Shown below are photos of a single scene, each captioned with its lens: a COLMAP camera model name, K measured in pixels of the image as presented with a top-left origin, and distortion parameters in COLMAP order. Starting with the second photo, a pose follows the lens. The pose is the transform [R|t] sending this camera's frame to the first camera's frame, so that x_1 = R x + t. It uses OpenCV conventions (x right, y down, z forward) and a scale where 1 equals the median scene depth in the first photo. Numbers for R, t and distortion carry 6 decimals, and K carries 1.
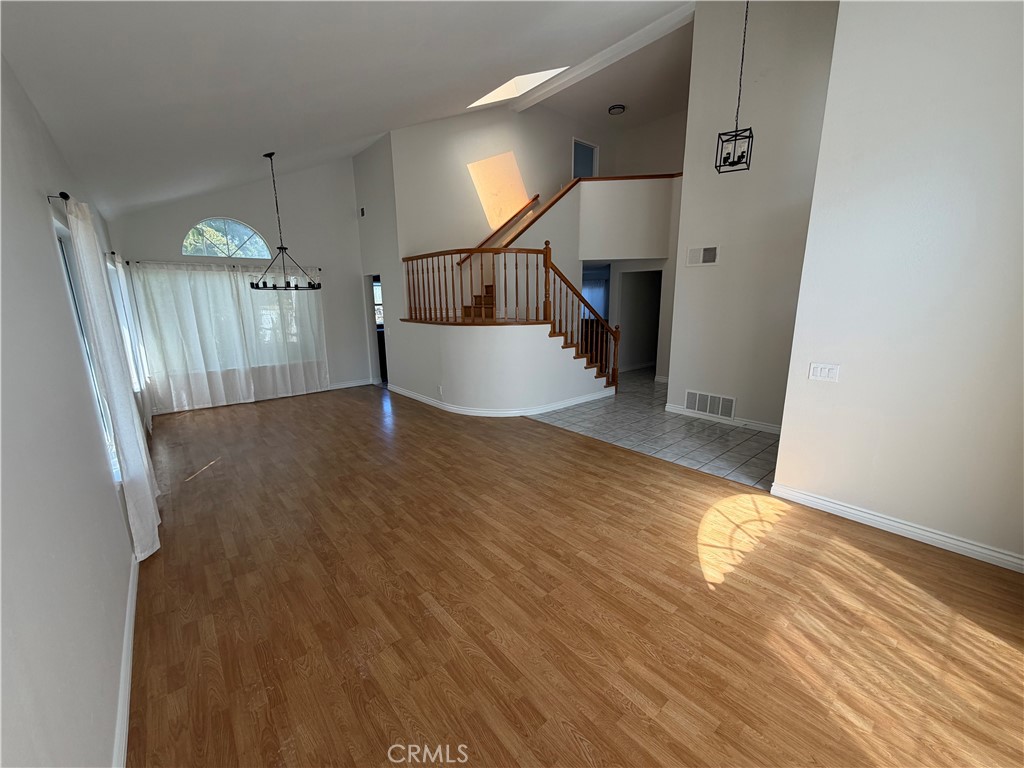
lens RADIAL K [[409.1, 0, 512.2], [0, 409.1, 385.6], [0, 0, 1]] dist [0.002780, 0.000133]
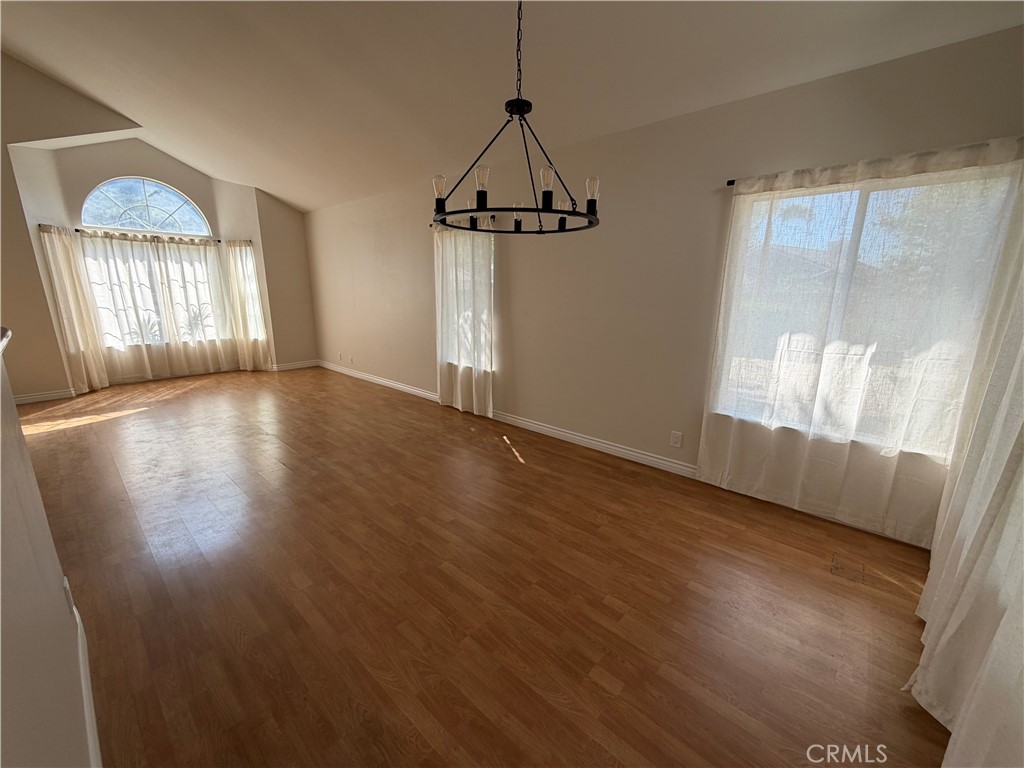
lens RADIAL K [[409.1, 0, 507.3], [0, 409.1, 386.2], [0, 0, 1]] dist [0.002780, 0.000133]
pose [[-0.992627, 0.028339, -0.117849, -0.934462], [-0.024904, 0.903857, 0.427109, -0.490680], [0.118623, 0.426894, -0.896487, 2.656028]]
